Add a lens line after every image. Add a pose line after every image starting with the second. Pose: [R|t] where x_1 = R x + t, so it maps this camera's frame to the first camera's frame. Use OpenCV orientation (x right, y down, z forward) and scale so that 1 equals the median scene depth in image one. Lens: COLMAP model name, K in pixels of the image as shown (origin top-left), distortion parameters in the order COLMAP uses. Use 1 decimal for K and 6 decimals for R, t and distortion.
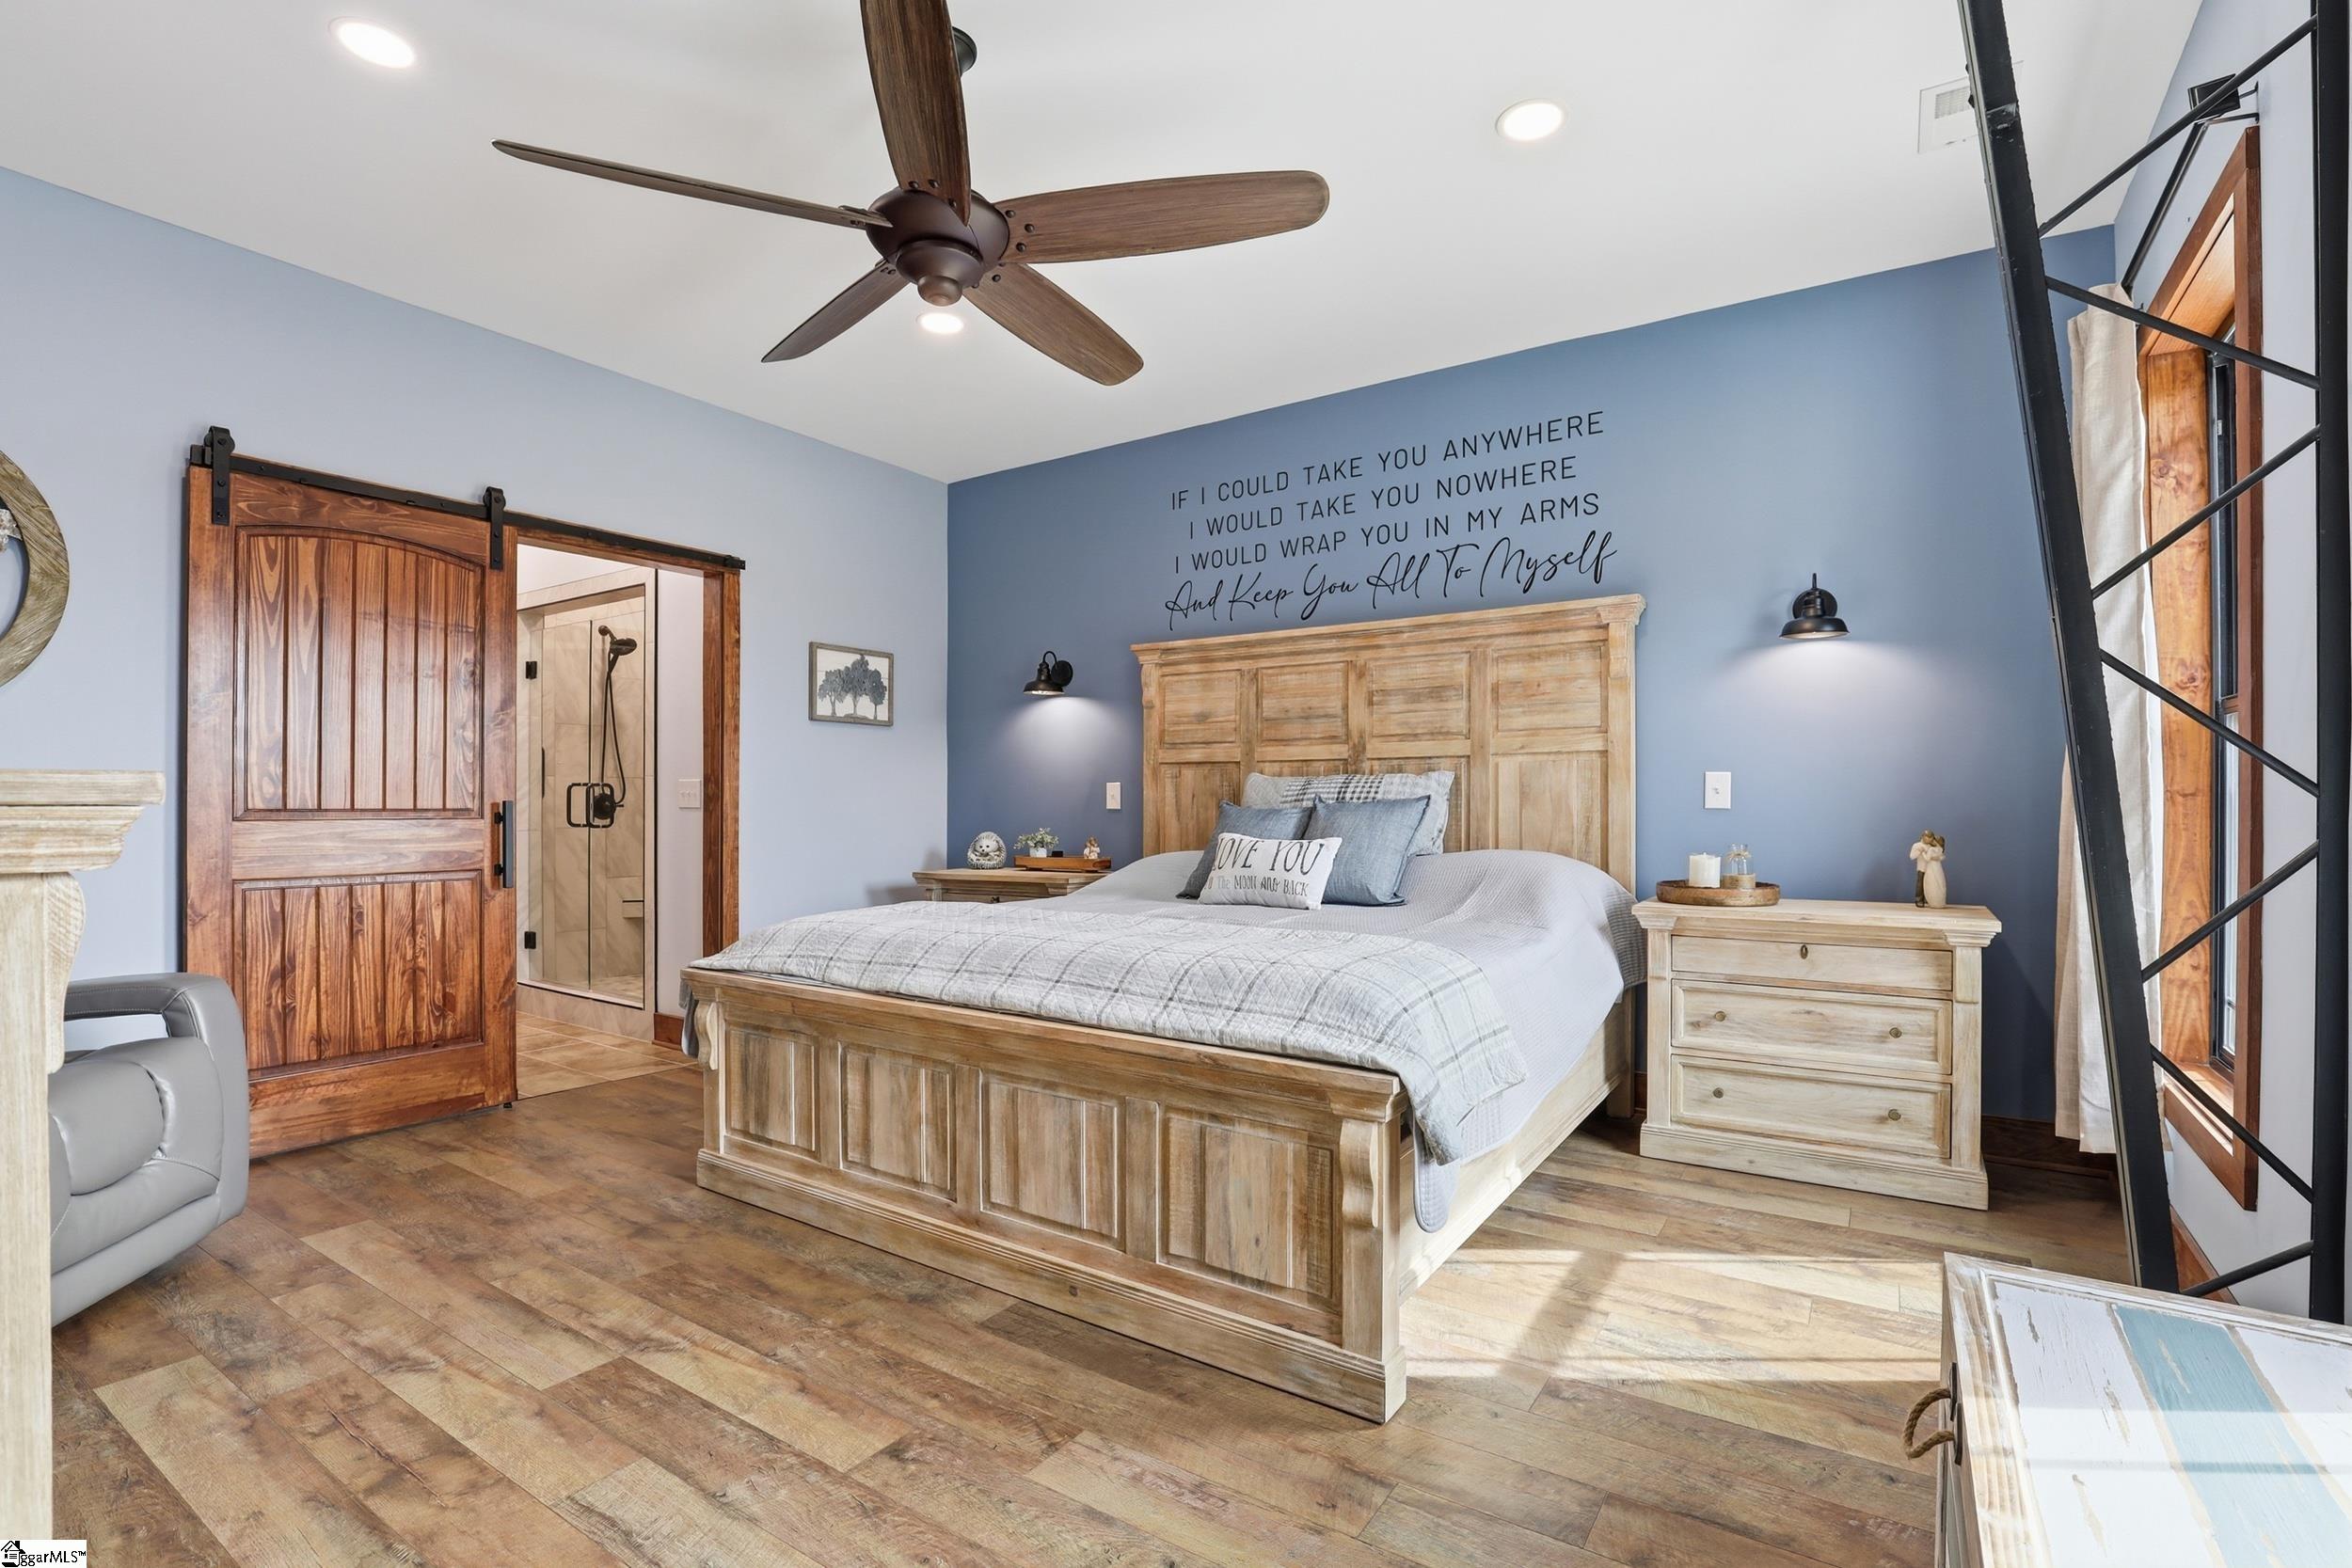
lens RADIAL K [[1078.2, 0, 1181.4], [0, 1078.2, 793.6], [0, 0, 1]] dist [-0.028882, 0.001509]
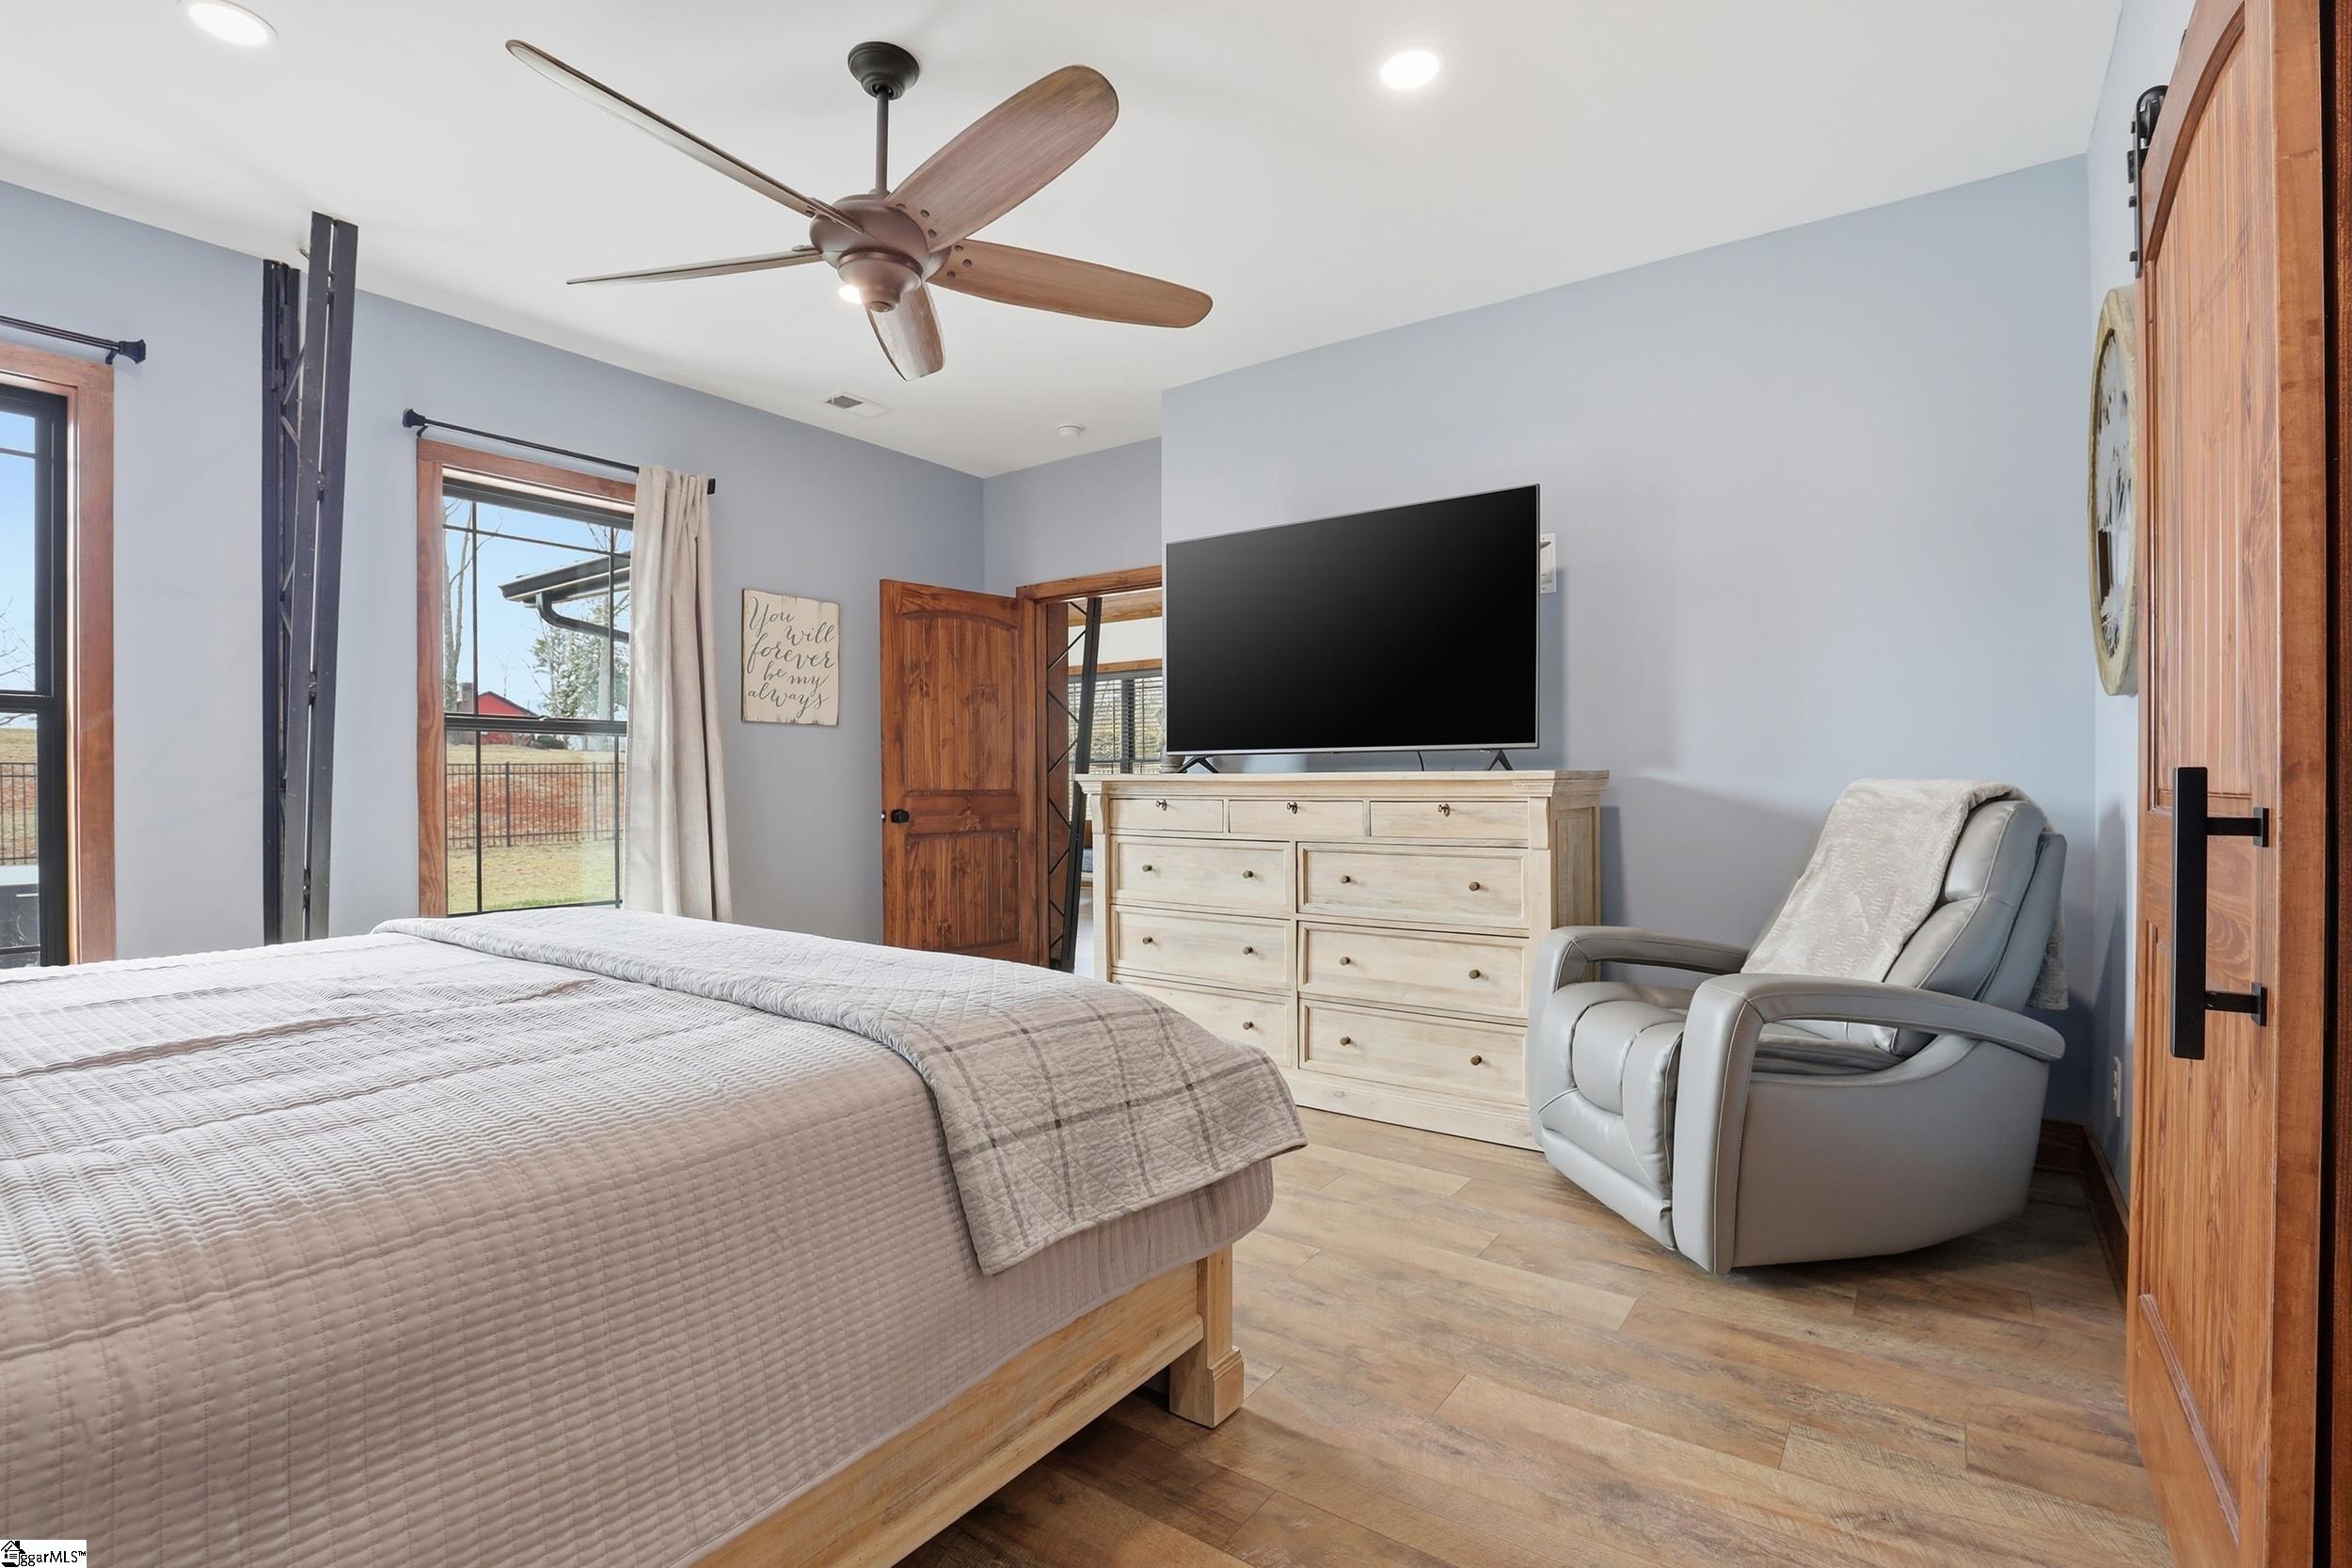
lens RADIAL K [[1084.8, 0, 1176.0], [0, 1084.8, 784.0], [0, 0, 1]] dist [-0.042126, 0.010457]
pose [[-0.999177, 0.002809, 0.040461, -0.523628], [0.002745, 0.999995, -0.001637, 0.014405], [-0.040465, -0.001524, -0.999180, 1.919434]]
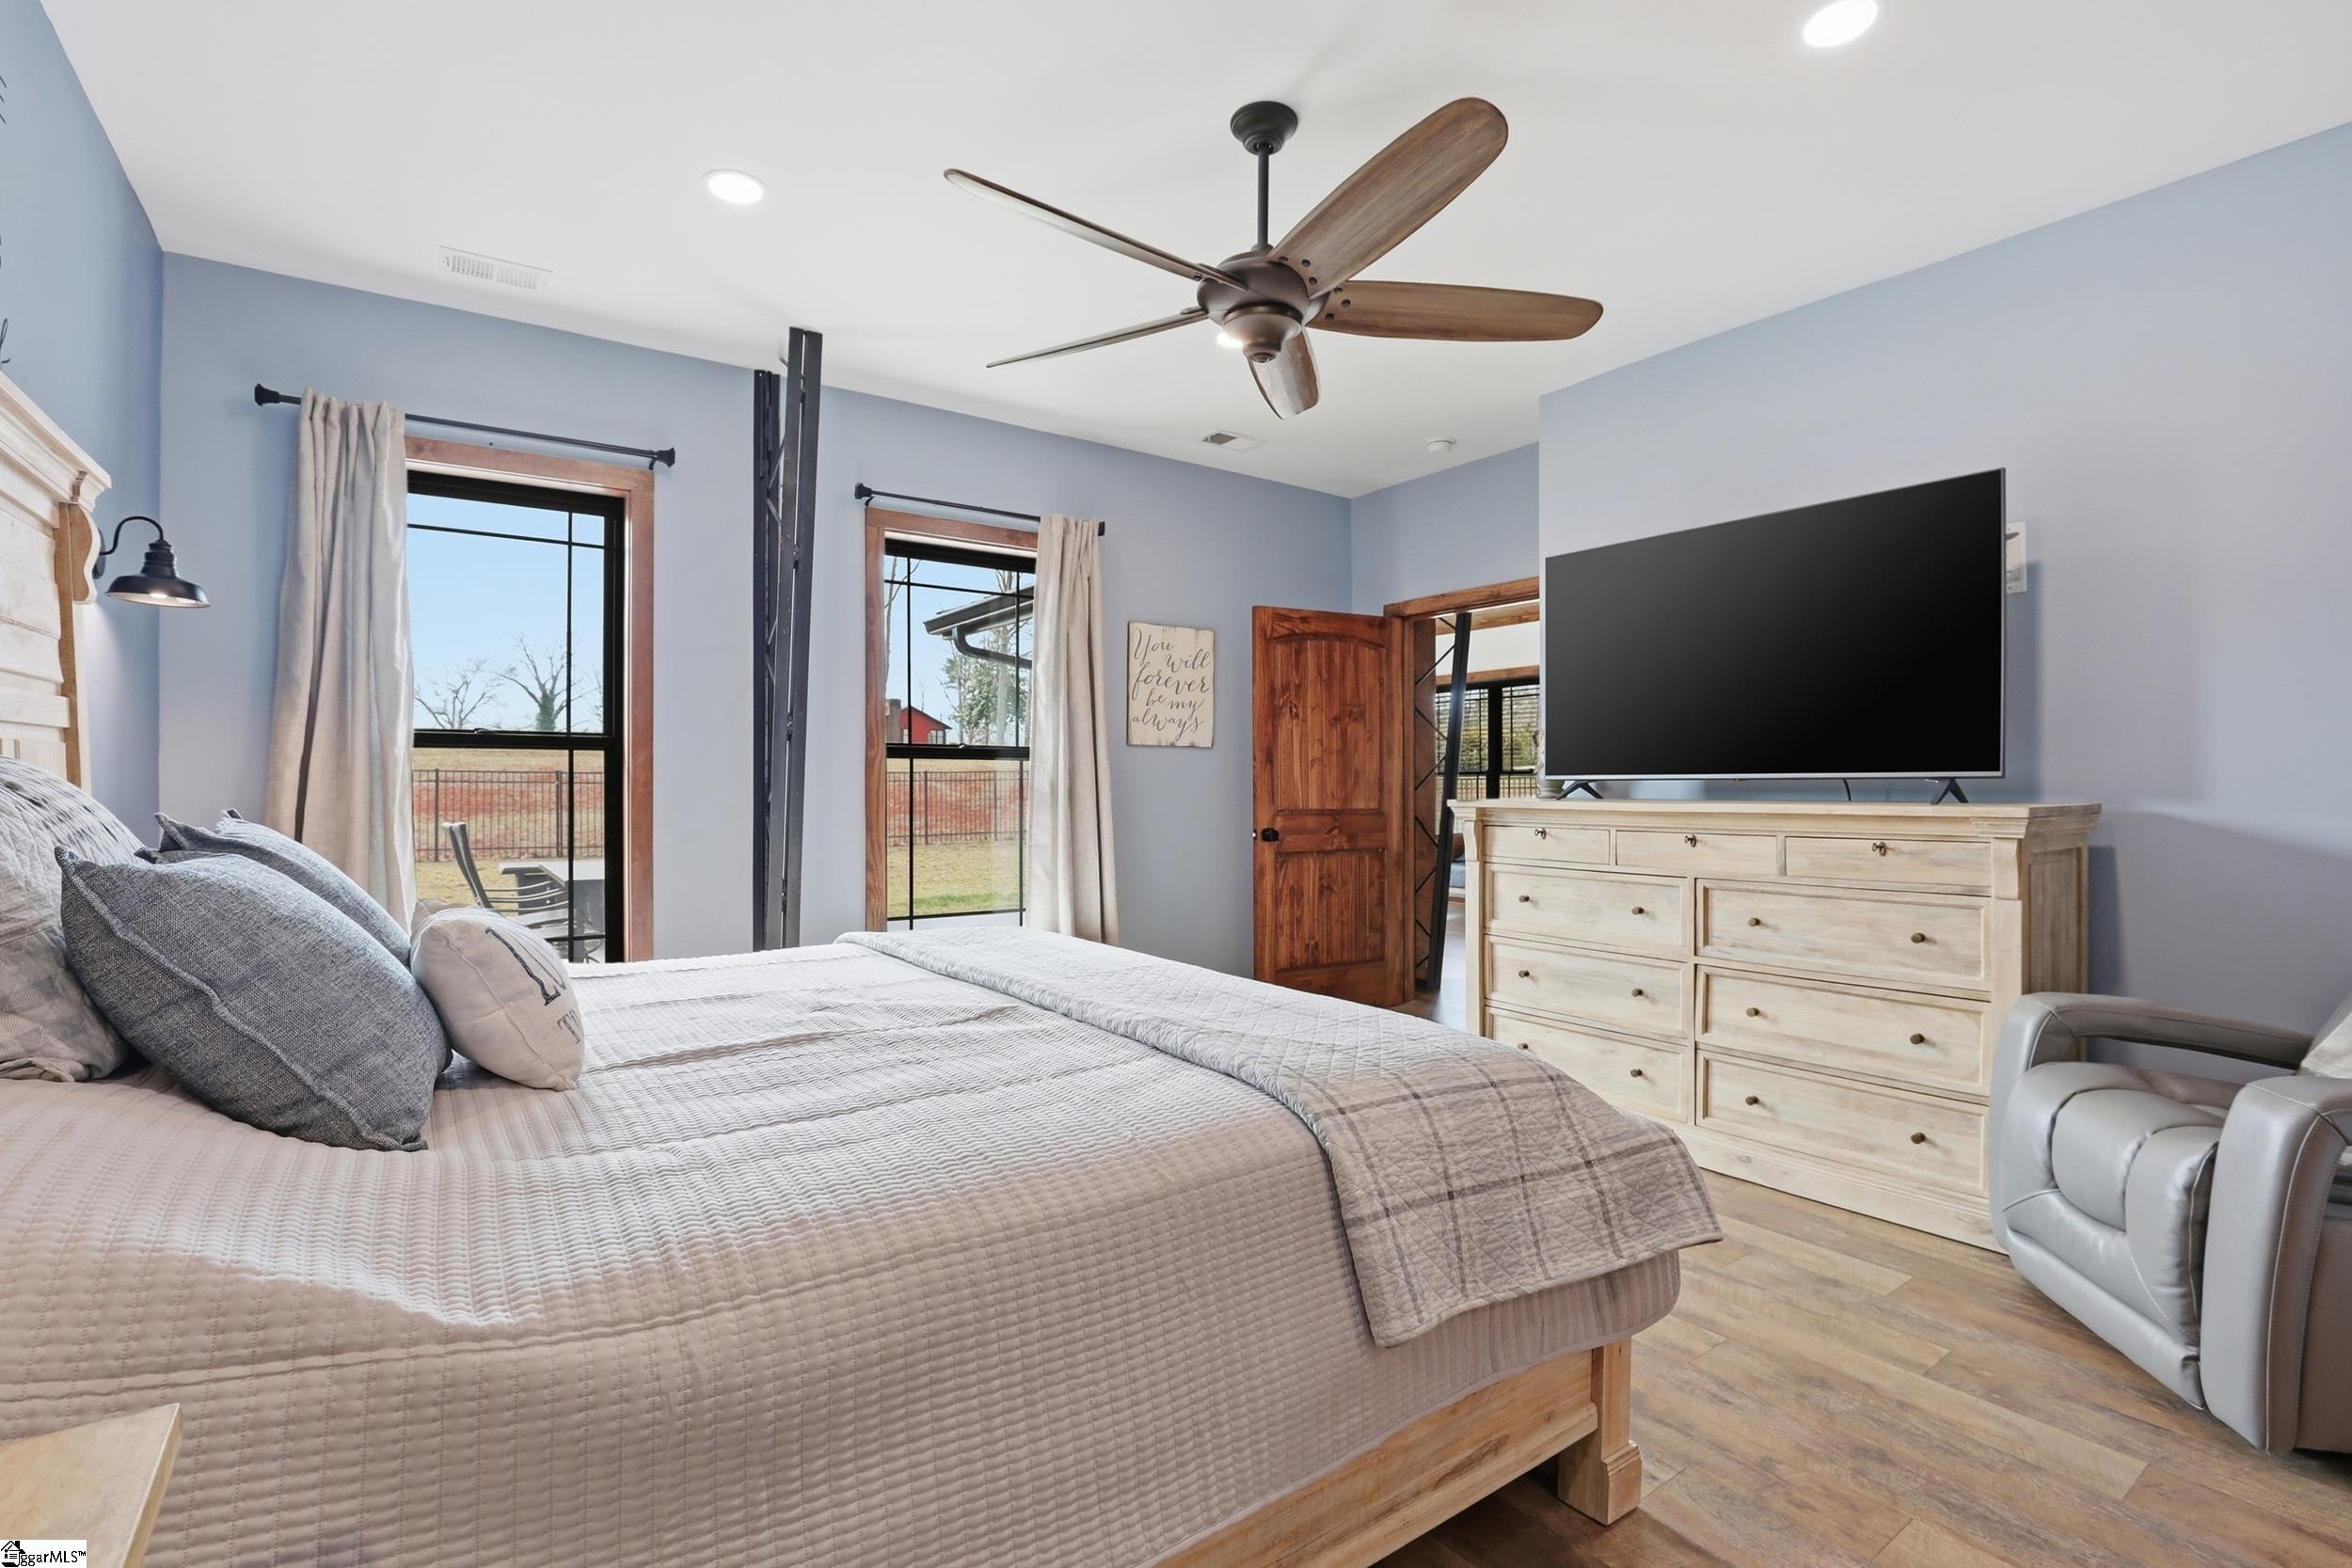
lens RADIAL K [[1078.2, 0, 1181.4], [0, 1078.2, 793.6], [0, 0, 1]] dist [-0.028882, 0.001509]
pose [[-0.933547, -0.002842, 0.358444, -0.506435], [-0.003472, 0.999993, -0.001111, -0.013439], [-0.358439, -0.002282, -0.933550, 1.920560]]
